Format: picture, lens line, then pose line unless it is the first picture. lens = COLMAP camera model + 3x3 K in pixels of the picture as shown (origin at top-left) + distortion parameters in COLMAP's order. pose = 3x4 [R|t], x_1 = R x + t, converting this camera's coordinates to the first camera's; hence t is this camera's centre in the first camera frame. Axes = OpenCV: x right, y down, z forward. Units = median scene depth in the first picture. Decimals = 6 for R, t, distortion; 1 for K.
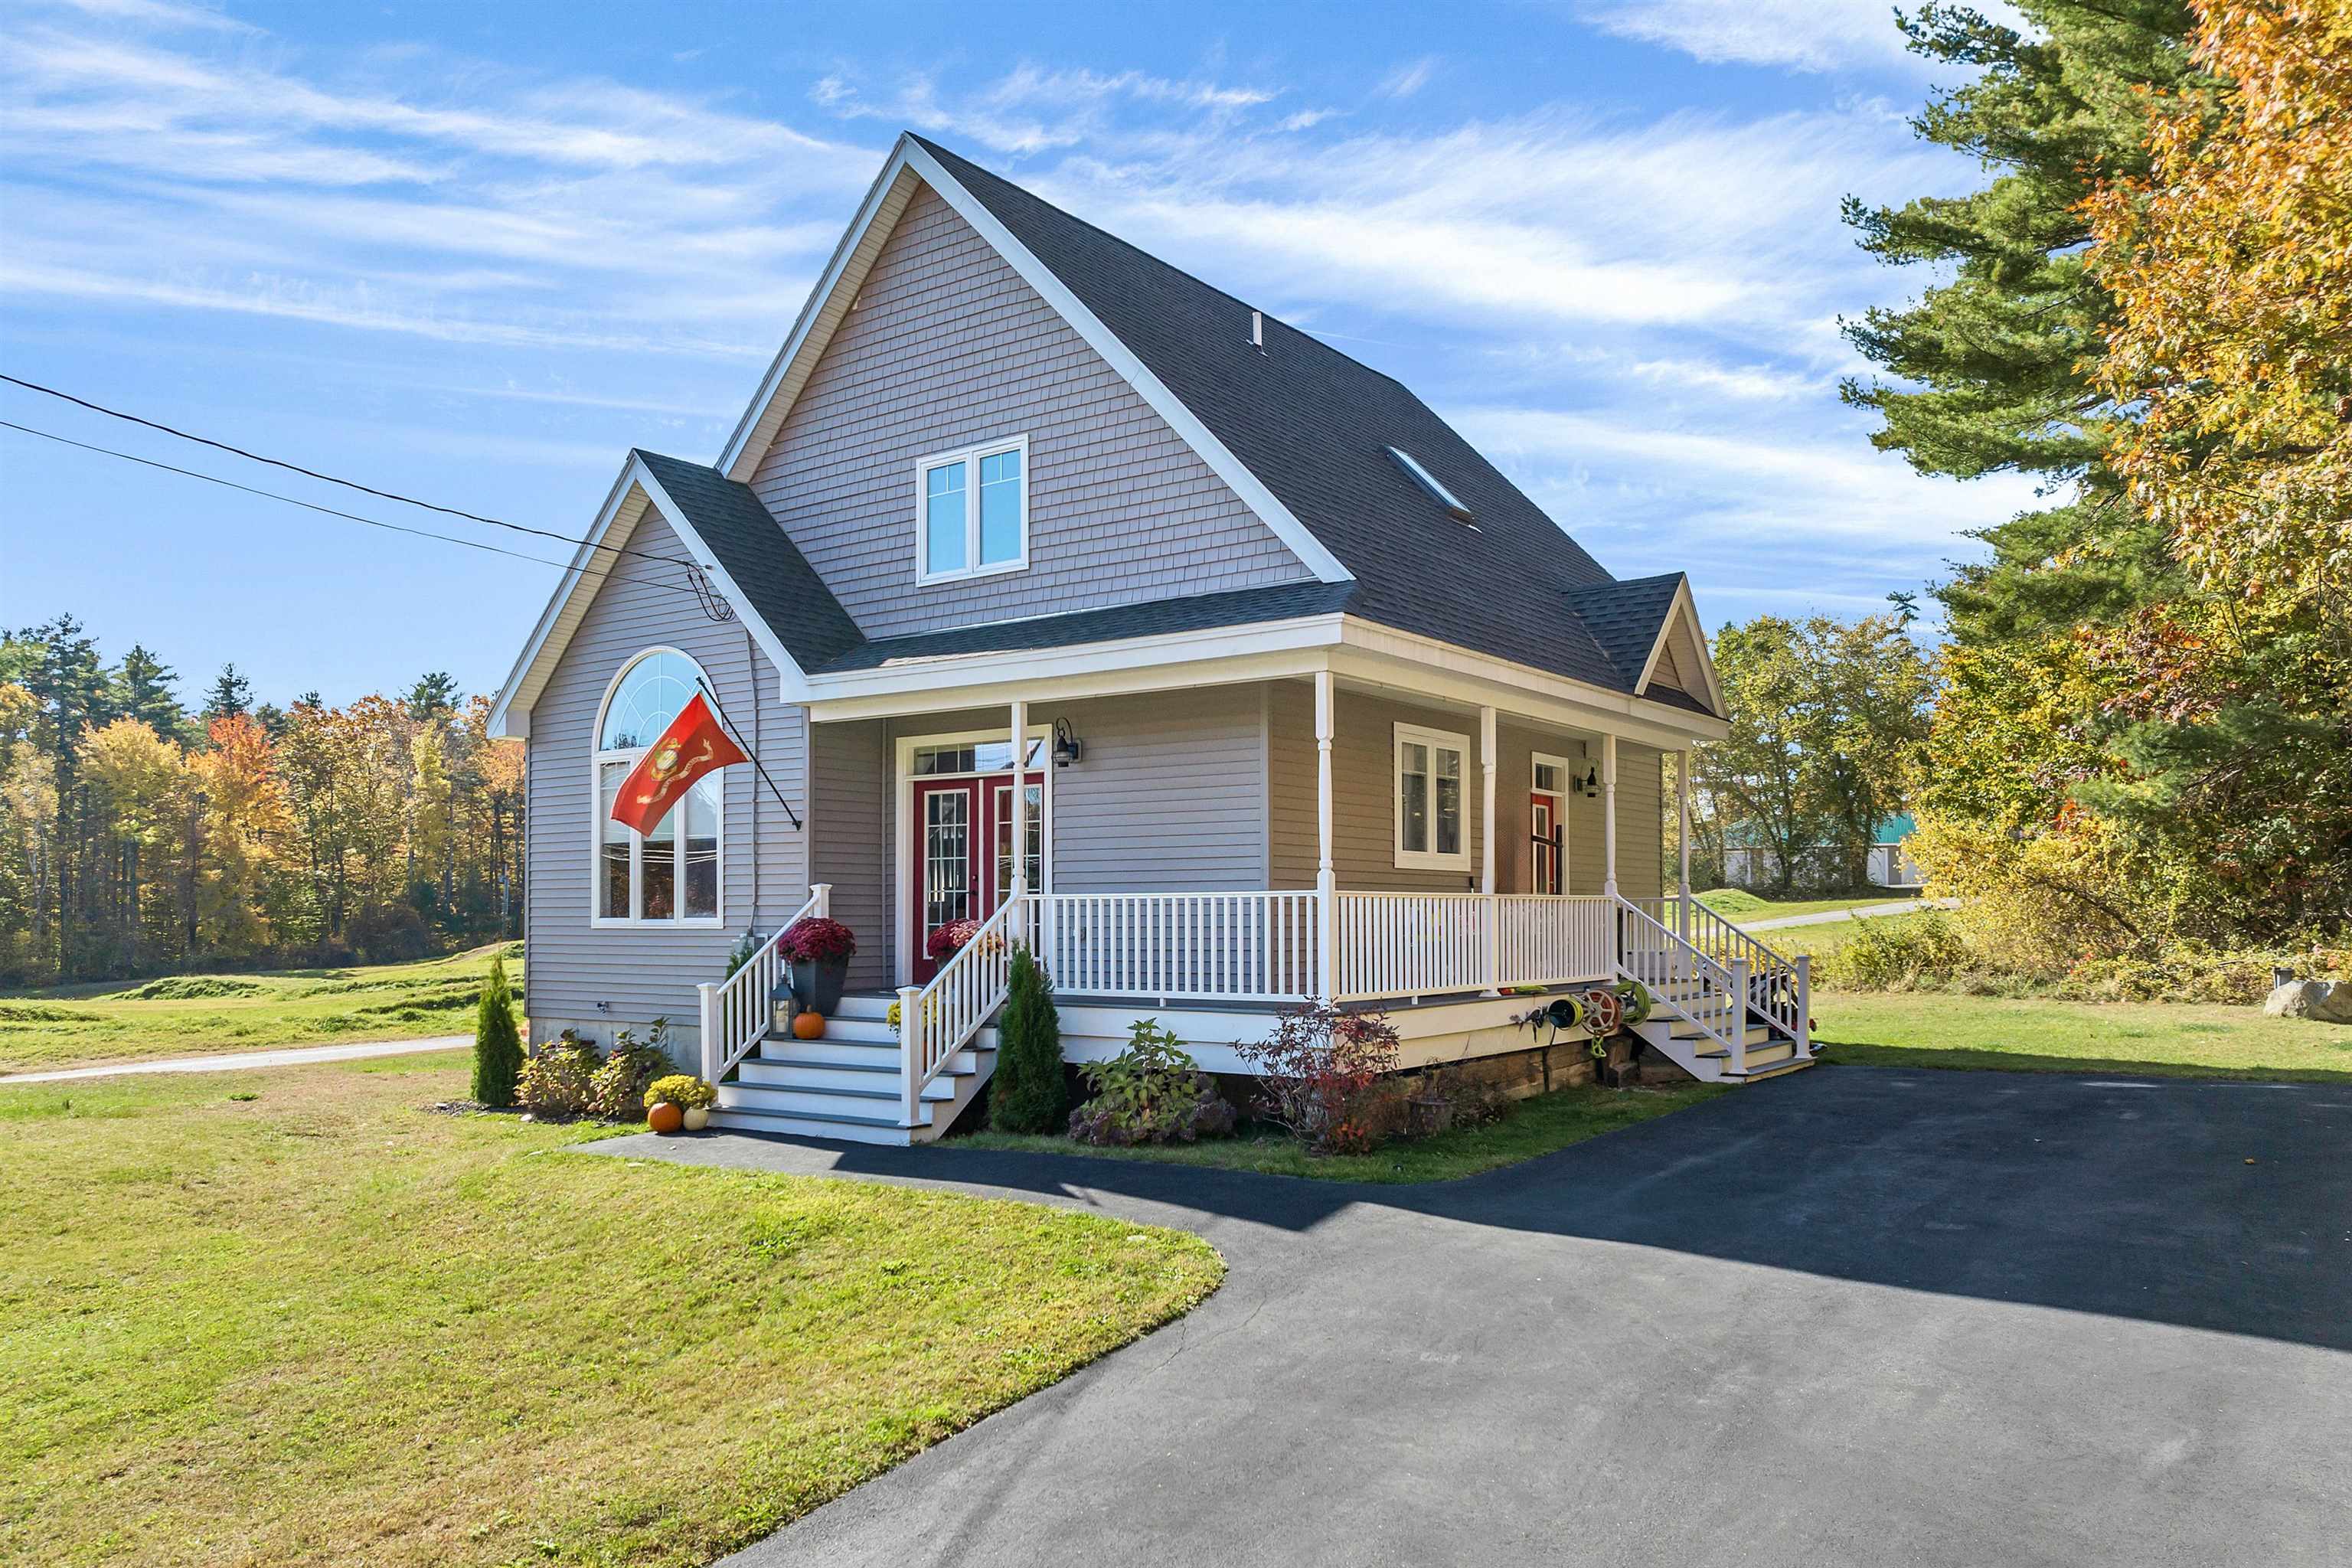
lens RADIAL K [[1681.7, 0, 1189.7], [0, 1681.7, 899.1], [0, 0, 1]] dist [-0.039656, -0.003899]
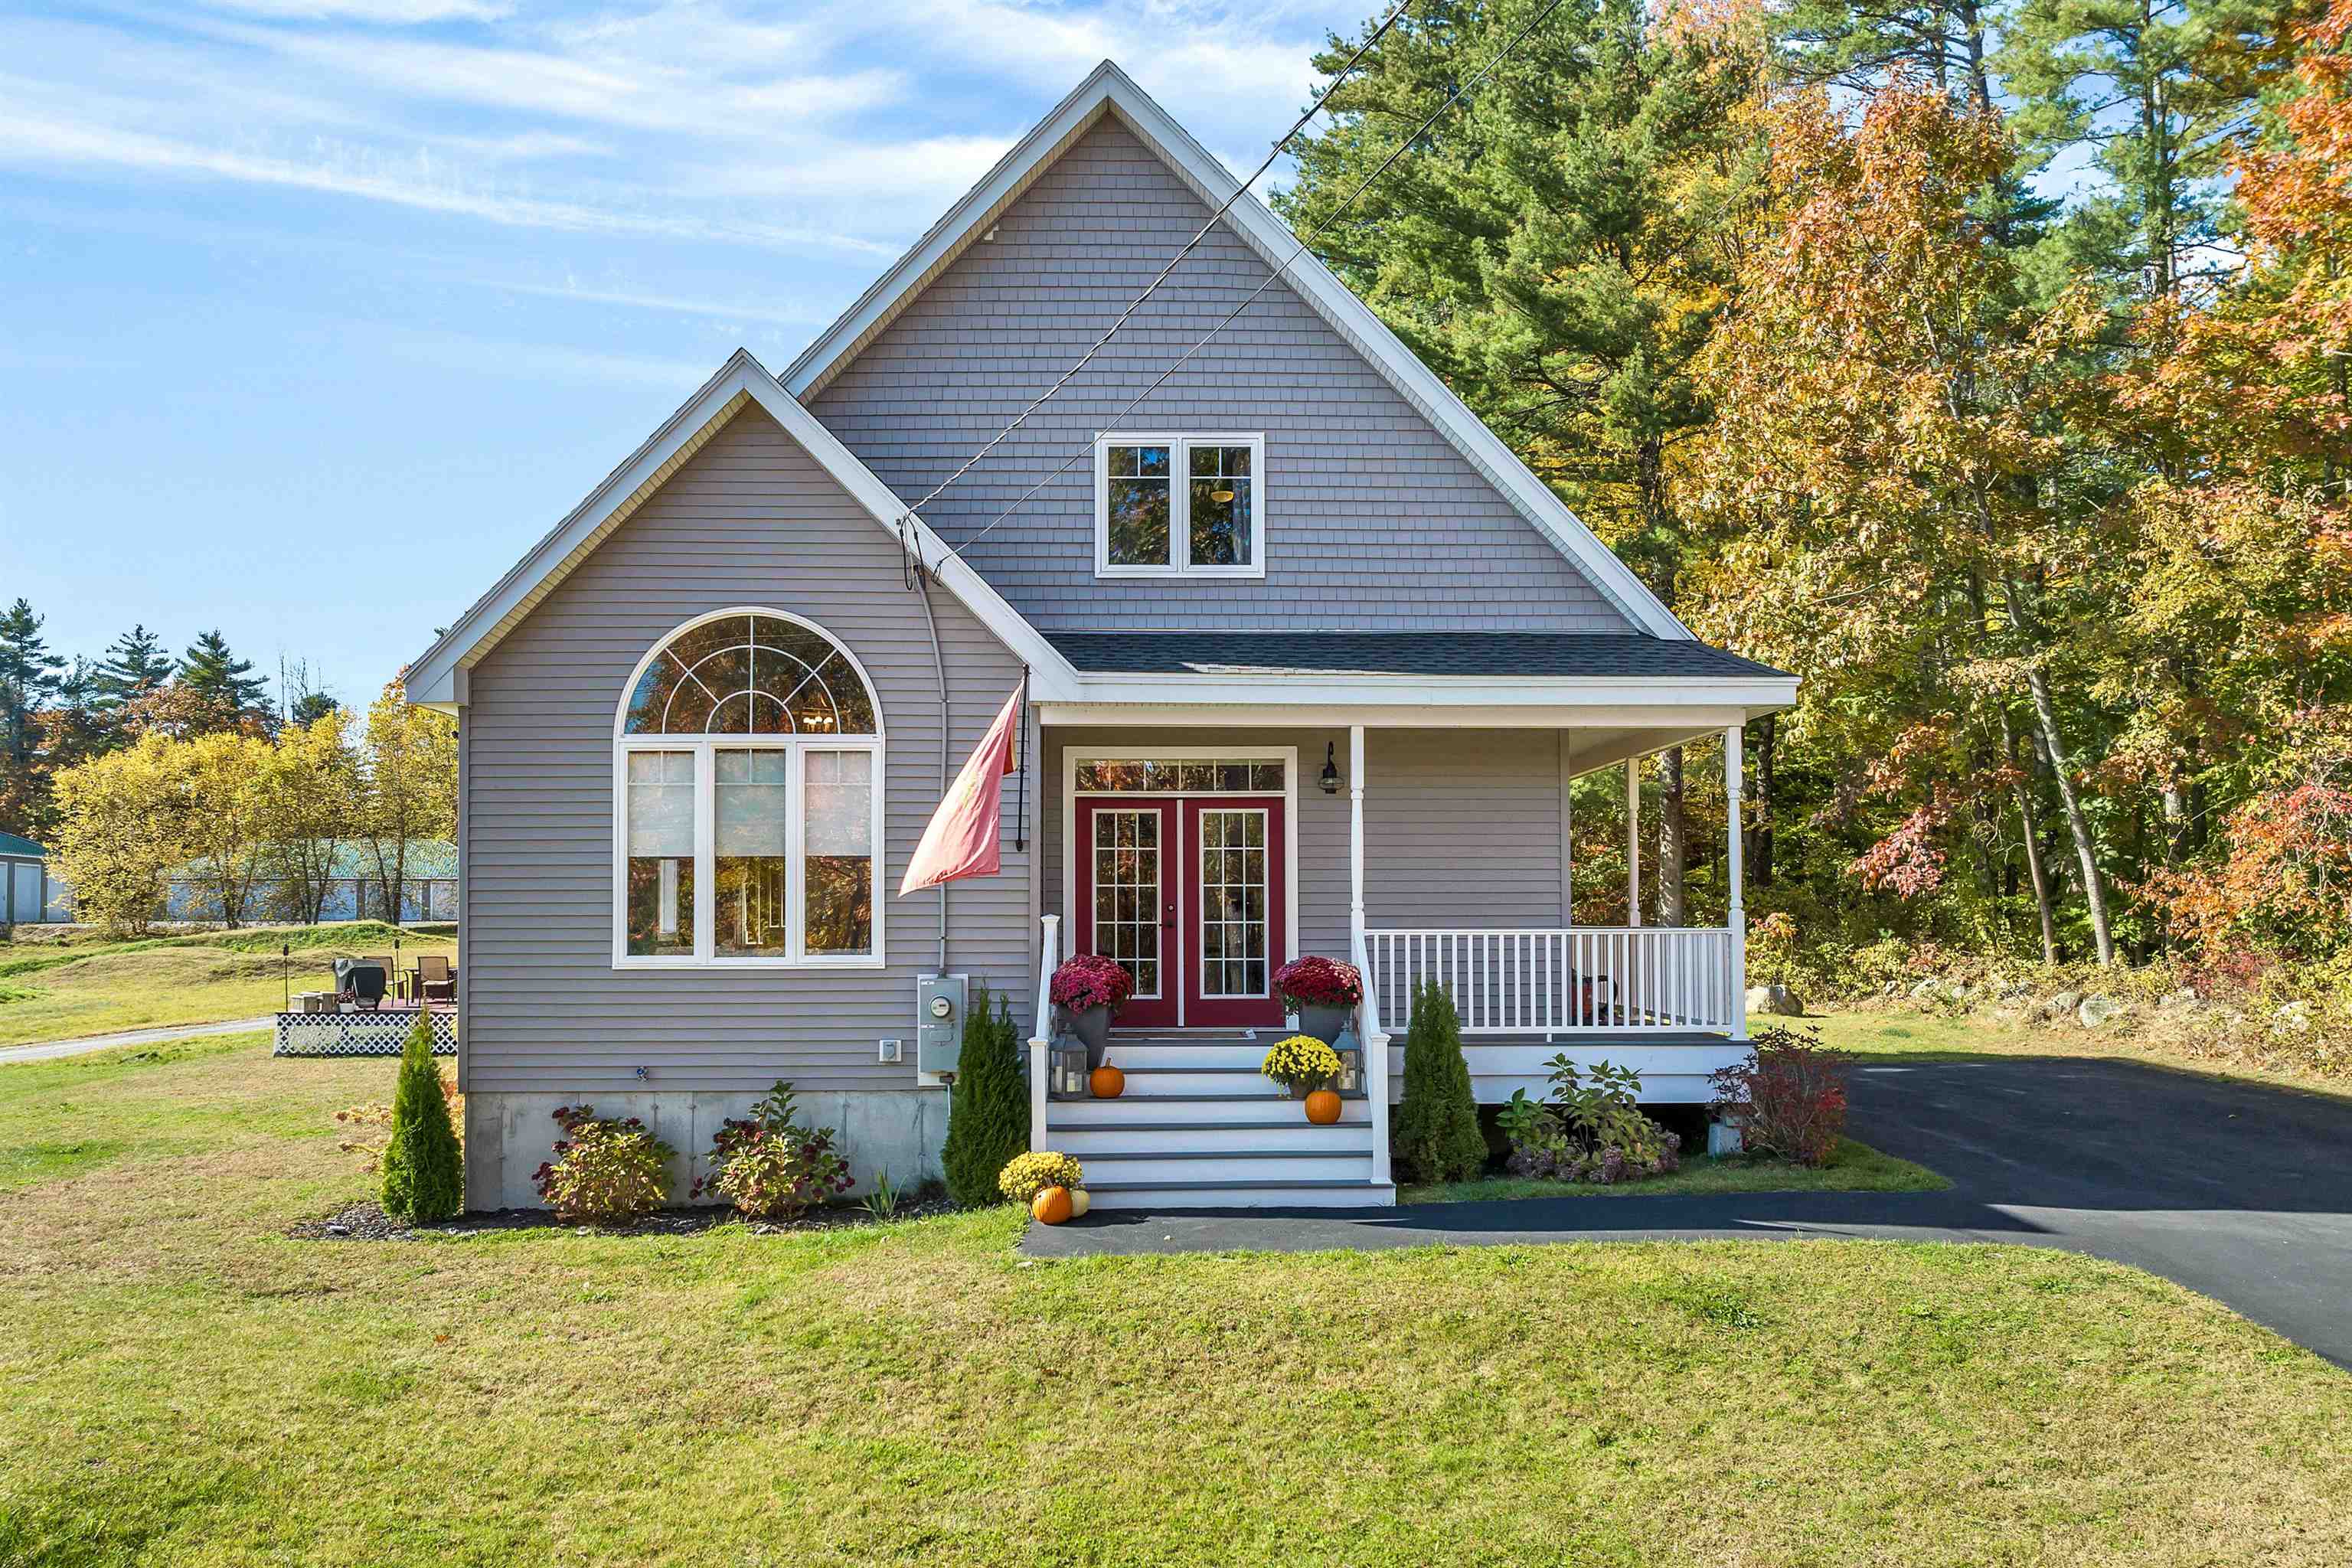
lens RADIAL K [[1681.7, 0, 1189.7], [0, 1681.7, 899.1], [0, 0, 1]] dist [-0.039656, -0.003899]
pose [[0.824955, 0.018156, 0.564907, -0.713014], [-0.003989, 0.999646, -0.026303, 0.004947], [-0.565185, 0.019445, 0.824735, 0.283140]]
